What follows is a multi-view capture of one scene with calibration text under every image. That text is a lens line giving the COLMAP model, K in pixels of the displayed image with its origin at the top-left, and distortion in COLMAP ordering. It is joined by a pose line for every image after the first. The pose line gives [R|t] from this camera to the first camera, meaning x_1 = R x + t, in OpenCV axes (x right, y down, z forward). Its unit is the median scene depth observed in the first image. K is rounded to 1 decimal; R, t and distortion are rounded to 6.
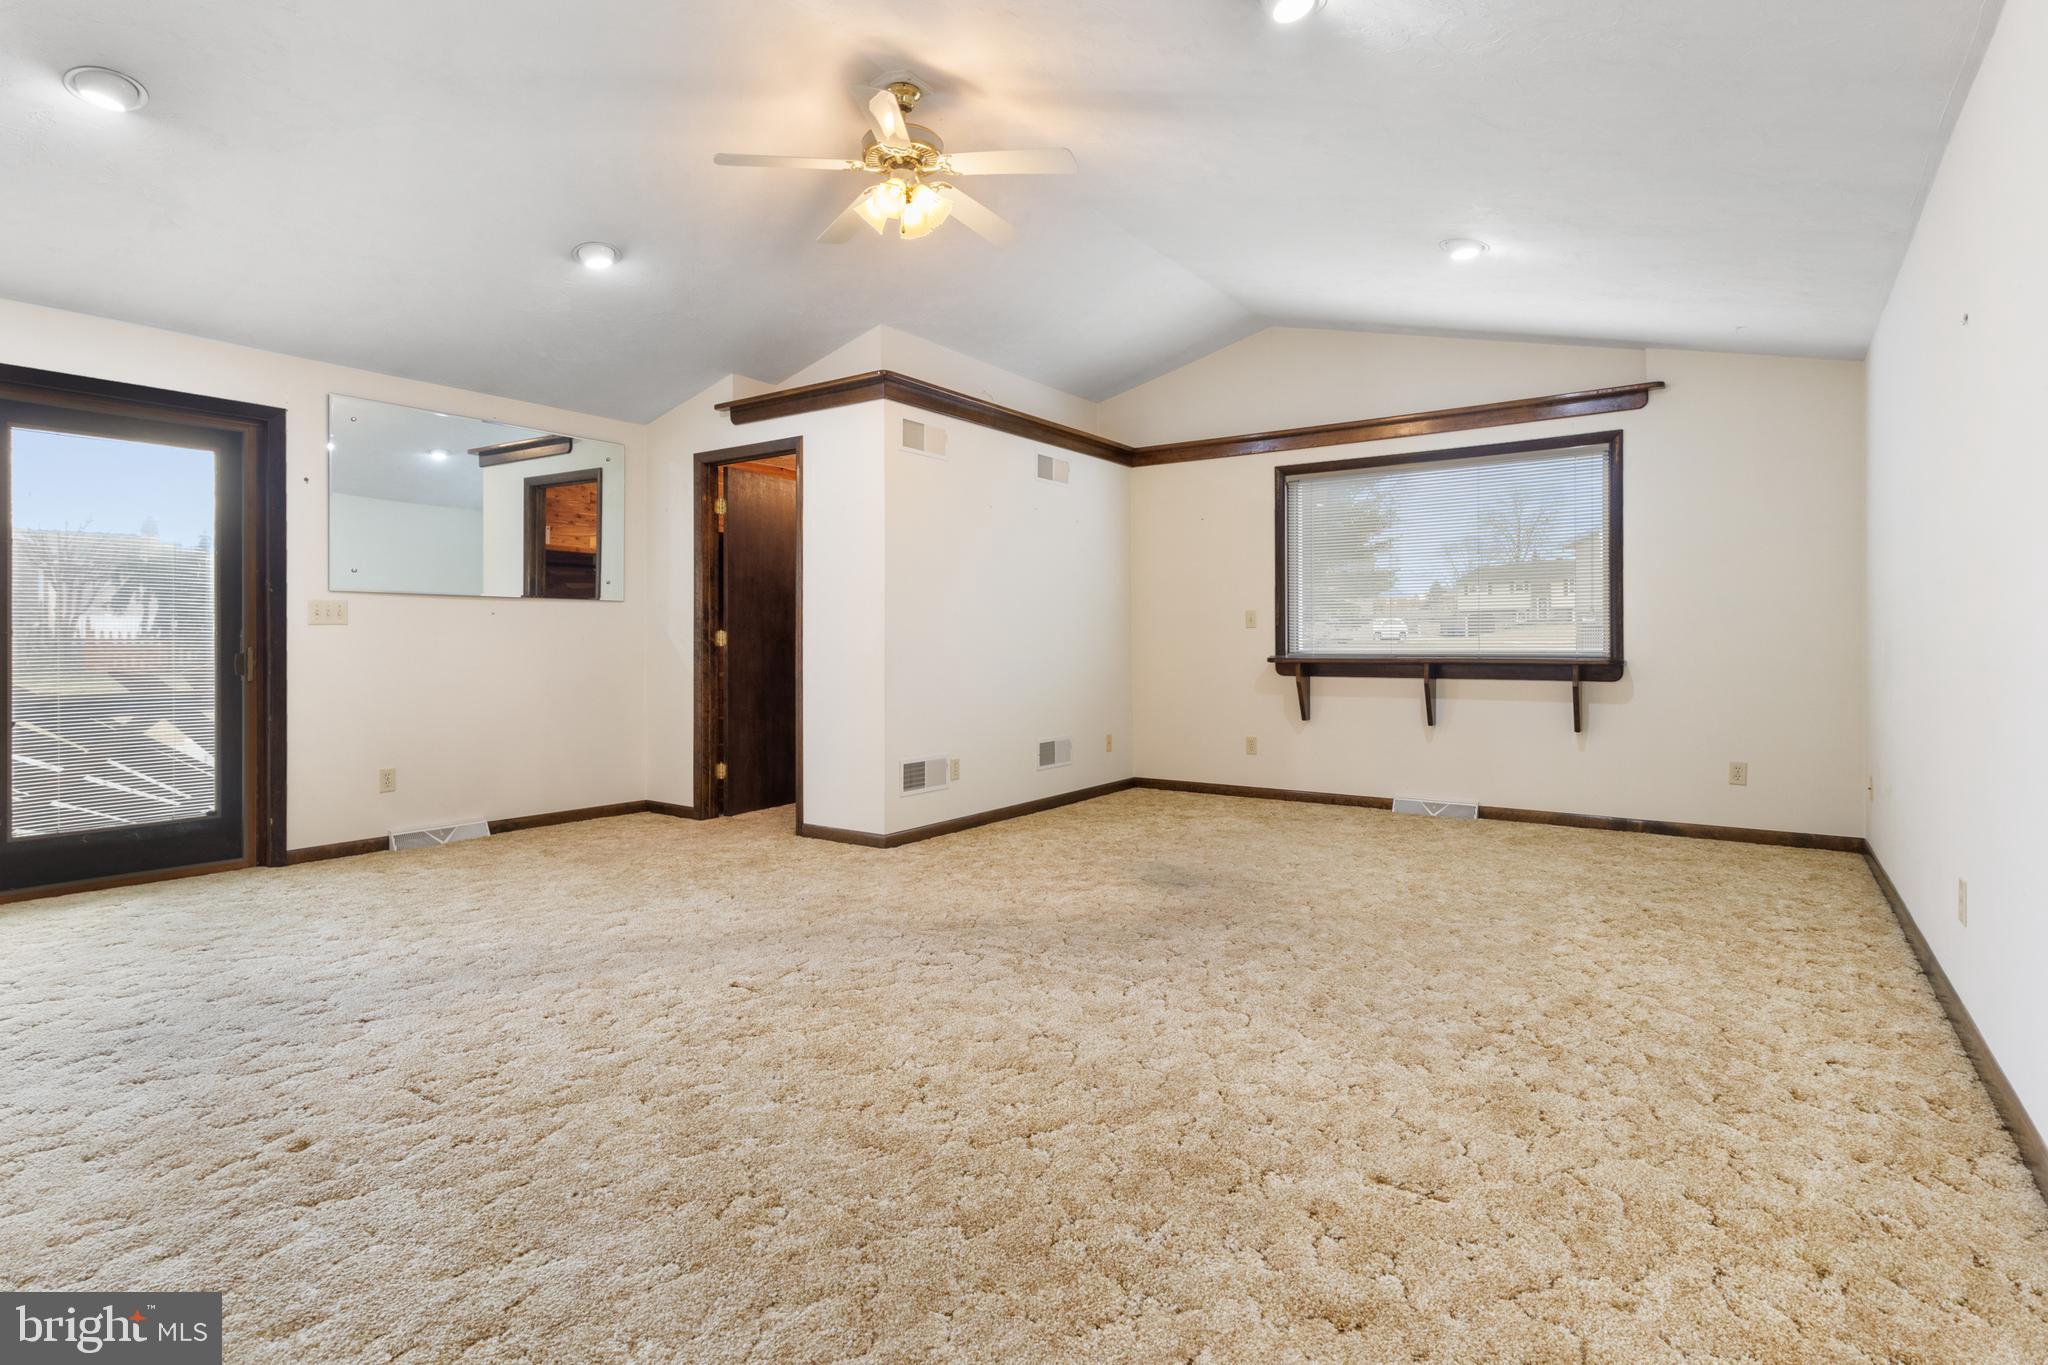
lens RADIAL K [[1015.3, 0, 1016.6], [0, 1015.3, 642.7], [0, 0, 1]] dist [0.014352, -0.005918]
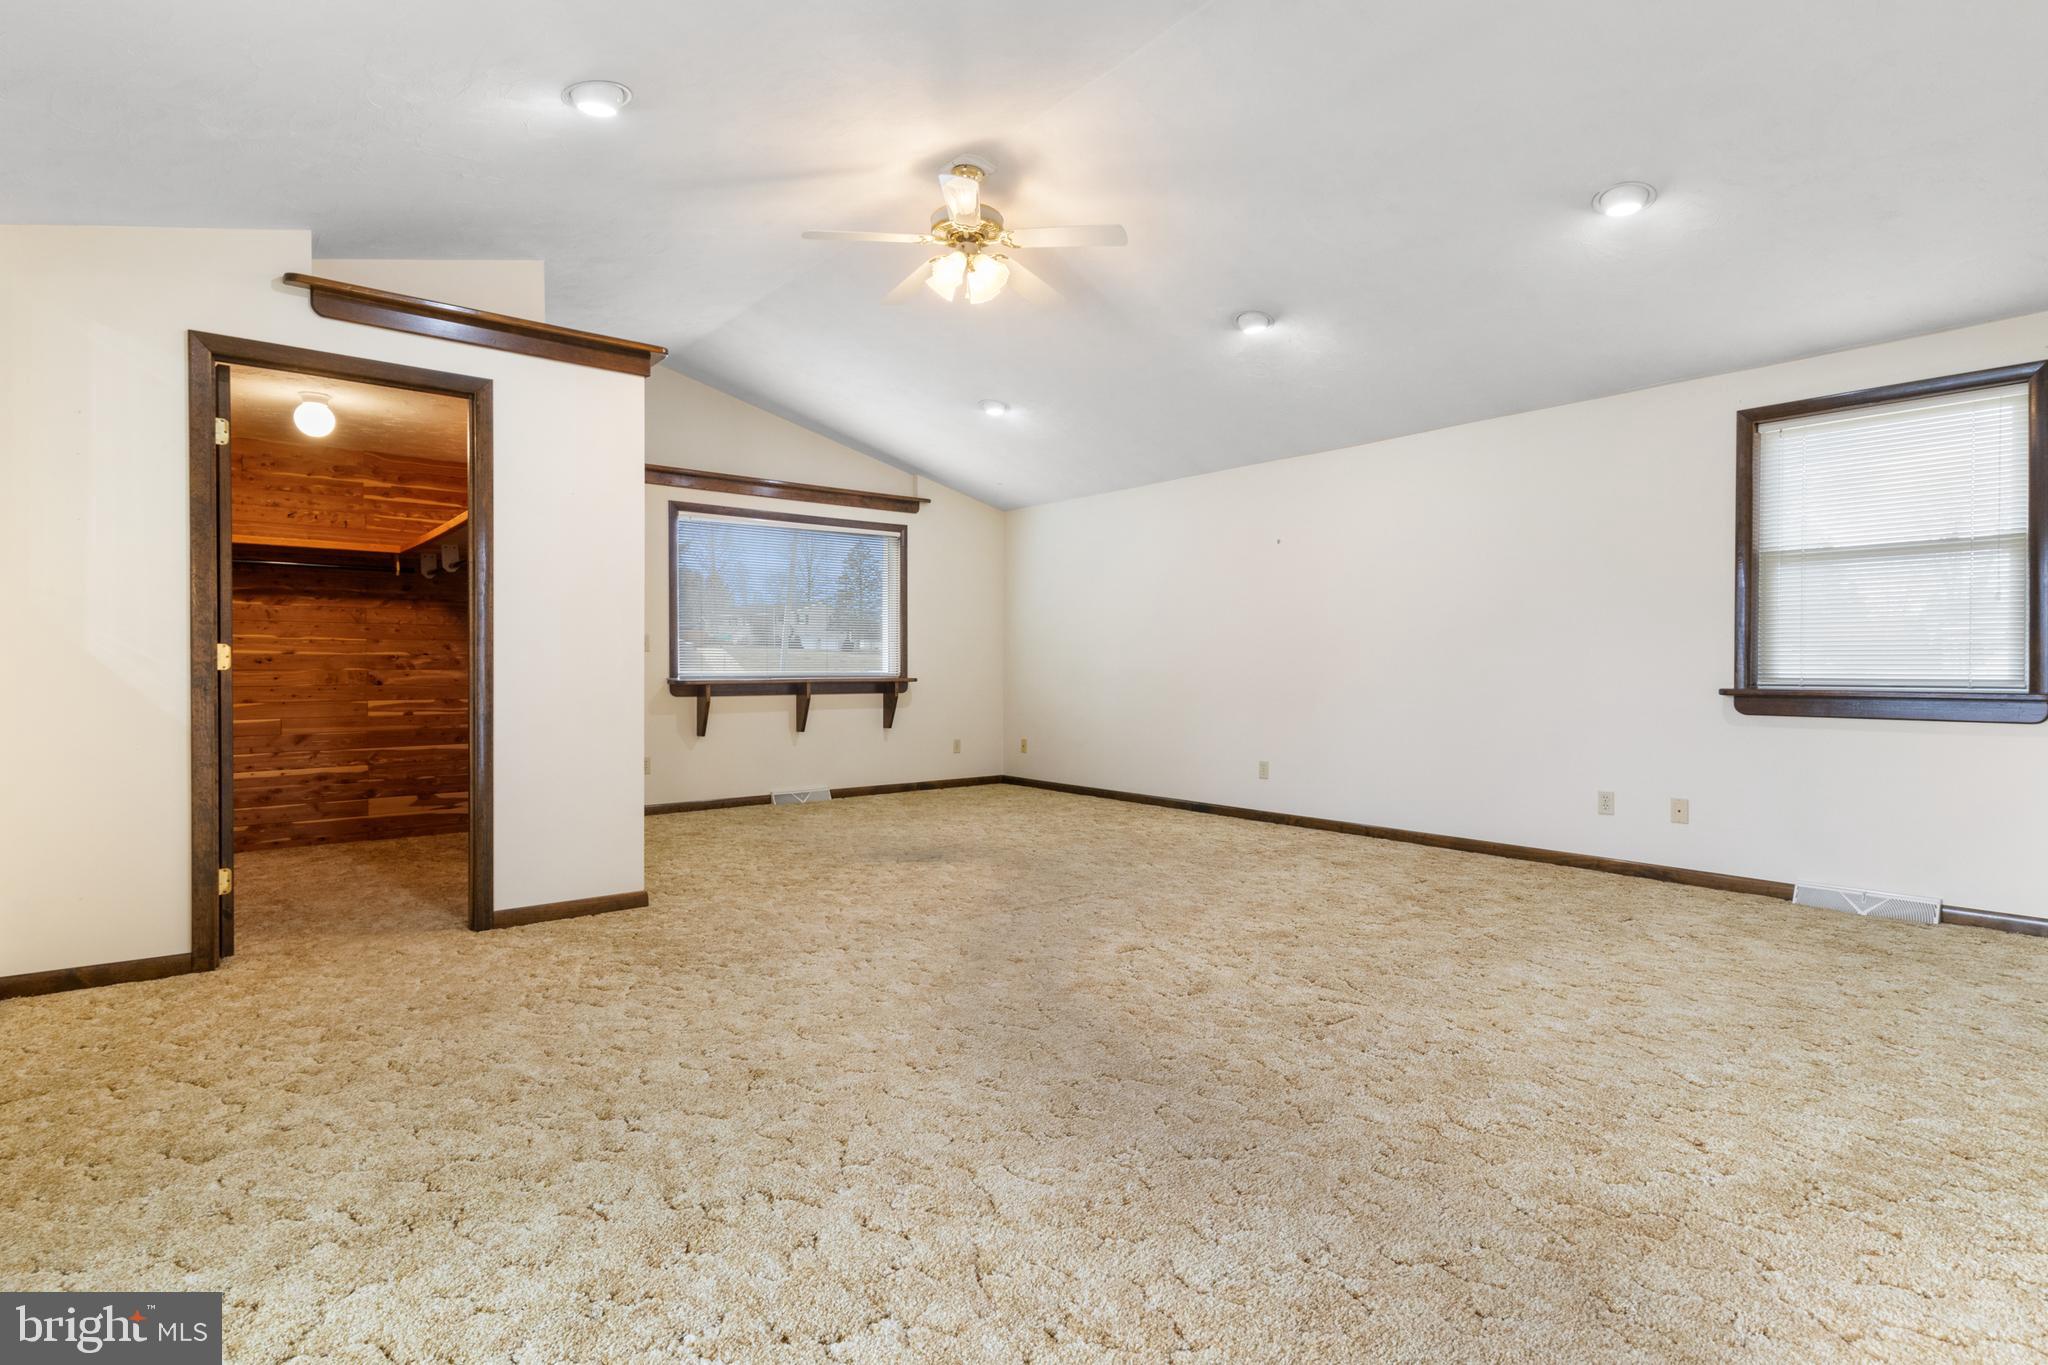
lens RADIAL K [[1015.3, 0, 1033.4], [0, 1015.3, 678.4], [0, 0, 1]] dist [0.014352, -0.005918]
pose [[0.266132, -0.009168, 0.963893, -0.767339], [-0.003716, 0.999938, 0.010537, 0.000630], [-0.963930, -0.006386, 0.266081, 0.405020]]
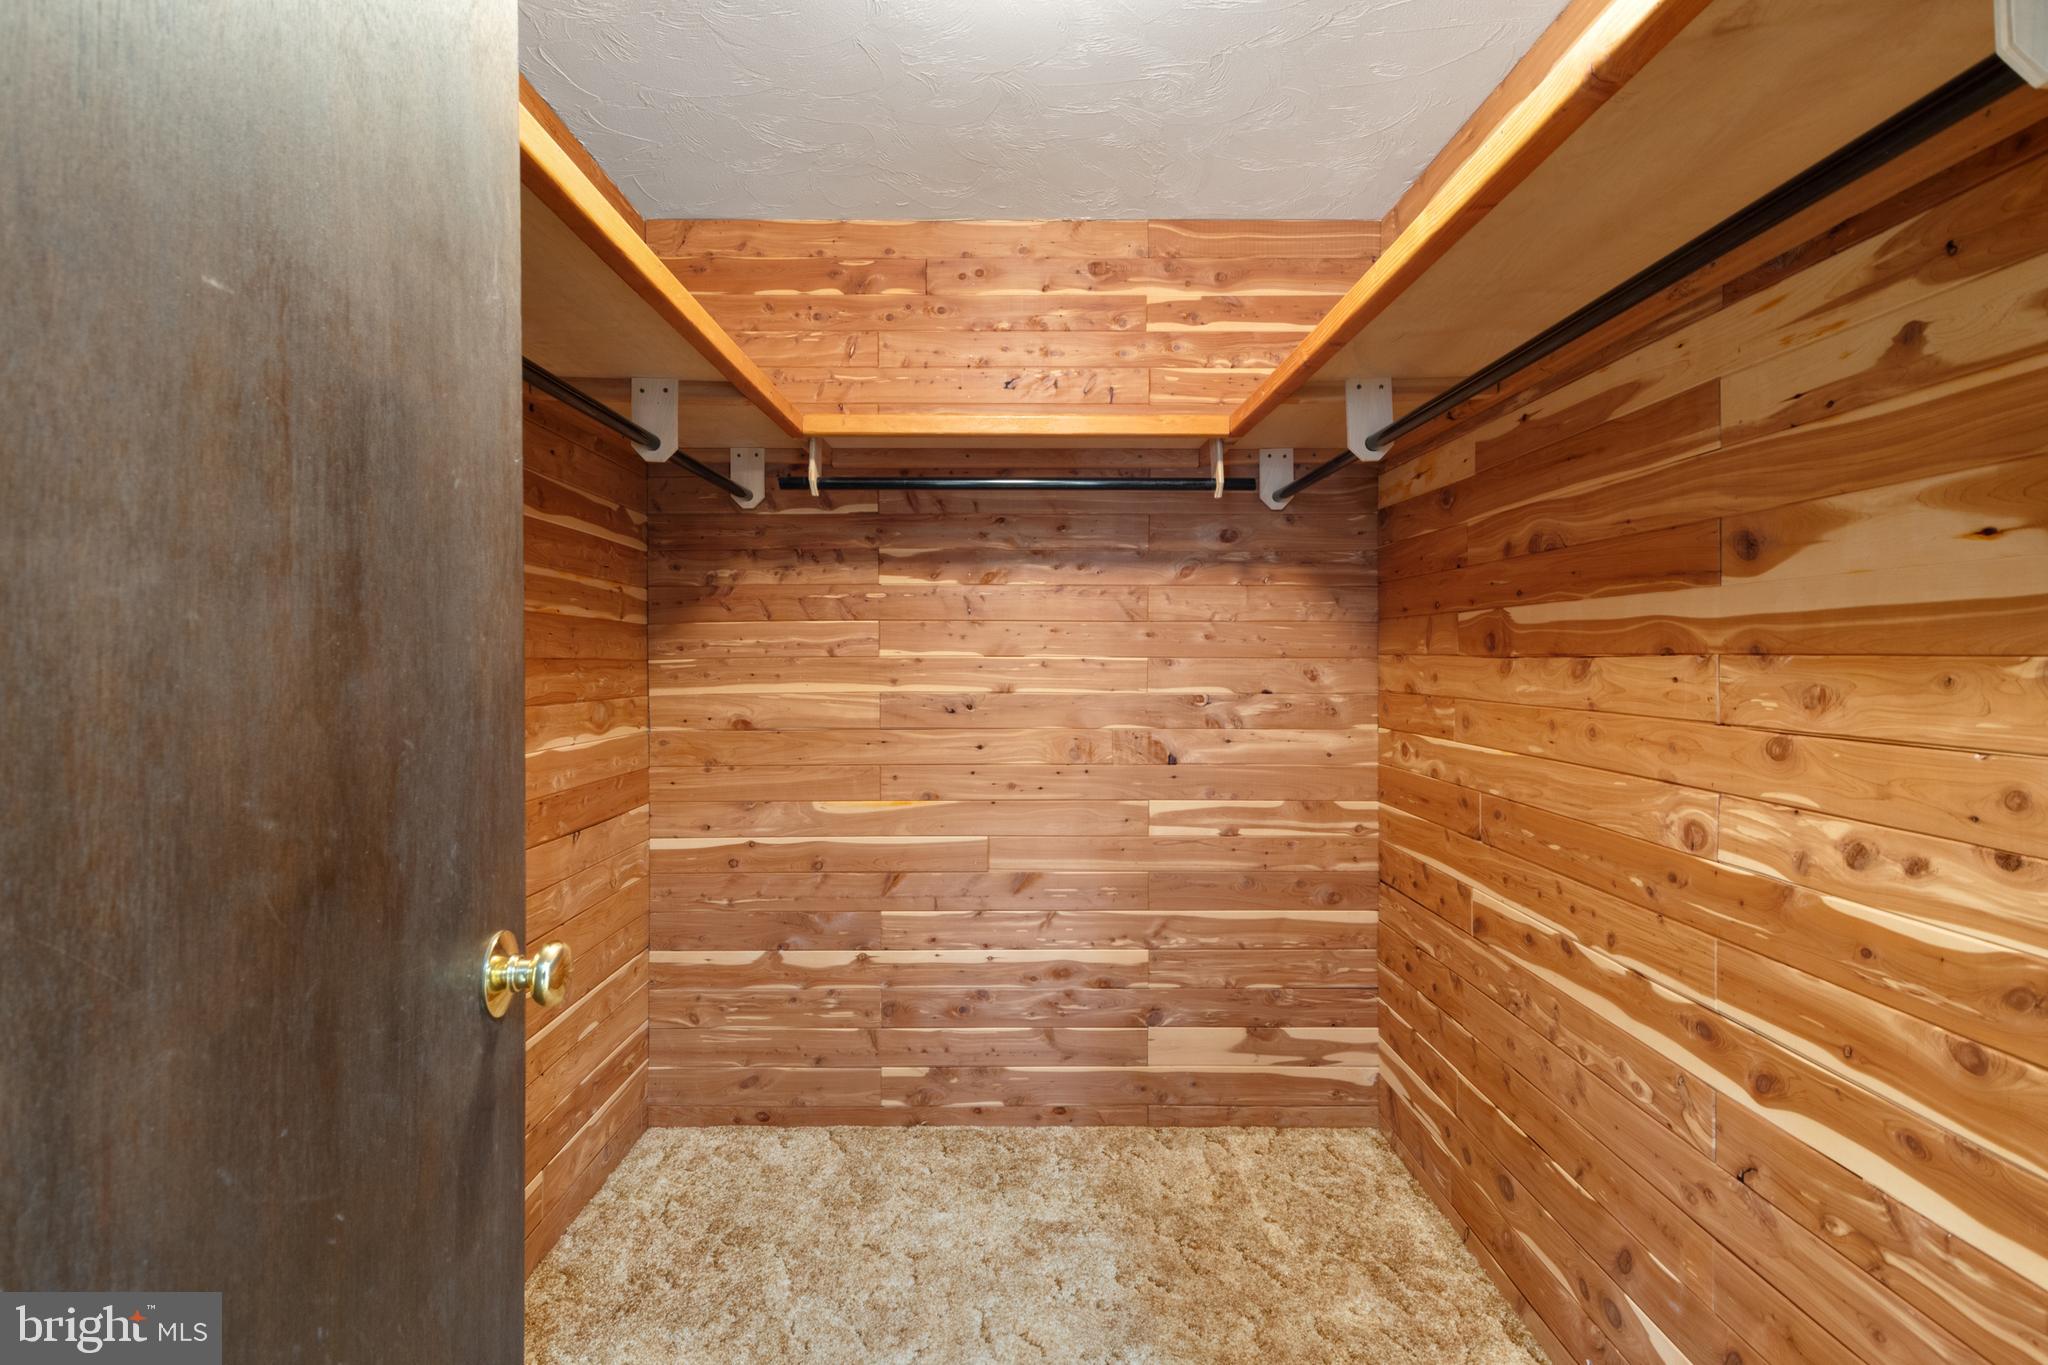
lens RADIAL K [[1015.3, 0, 1025.1], [0, 1015.3, 675.6], [0, 0, 1]] dist [0.014352, -0.005918]
pose [[0.811522, -0.006773, 0.584283, -0.447968], [-0.005212, 0.999809, 0.018829, -0.015936], [-0.584299, -0.018326, 0.811331, 0.776463]]
